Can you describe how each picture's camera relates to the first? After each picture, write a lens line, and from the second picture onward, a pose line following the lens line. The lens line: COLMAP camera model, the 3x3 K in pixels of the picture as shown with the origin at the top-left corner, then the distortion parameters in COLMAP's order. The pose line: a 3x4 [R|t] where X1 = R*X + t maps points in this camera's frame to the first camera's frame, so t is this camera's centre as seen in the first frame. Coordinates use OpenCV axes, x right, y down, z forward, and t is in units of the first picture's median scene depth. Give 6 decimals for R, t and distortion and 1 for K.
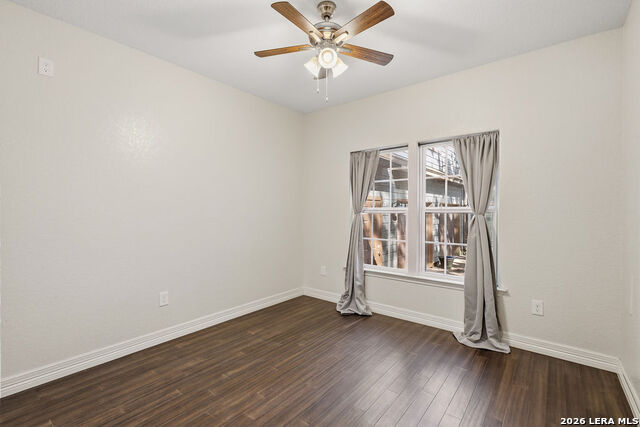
lens RADIAL K [[299.5, 0, 320.0], [0, 299.5, 213.5], [0, 0, 1]] dist [0.000200, -0.000007]
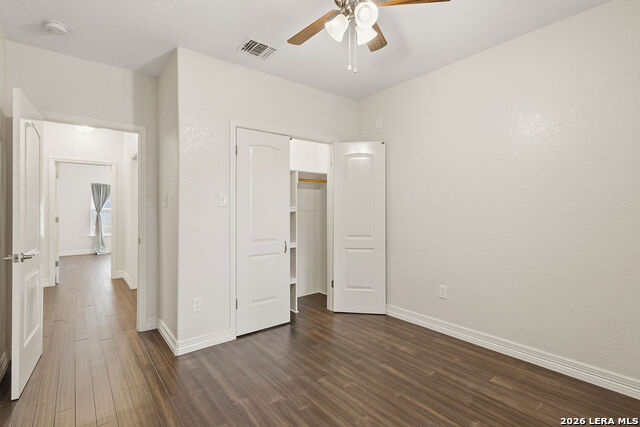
lens RADIAL K [[299.5, 0, 320.0], [0, 299.5, 213.5], [0, 0, 1]] dist [0.000200, -0.000007]
pose [[-0.228518, 0.011516, -0.973472, 0.699390], [-0.012334, 0.999816, 0.014723, -0.005337], [0.973462, 0.015371, -0.228334, 0.939563]]
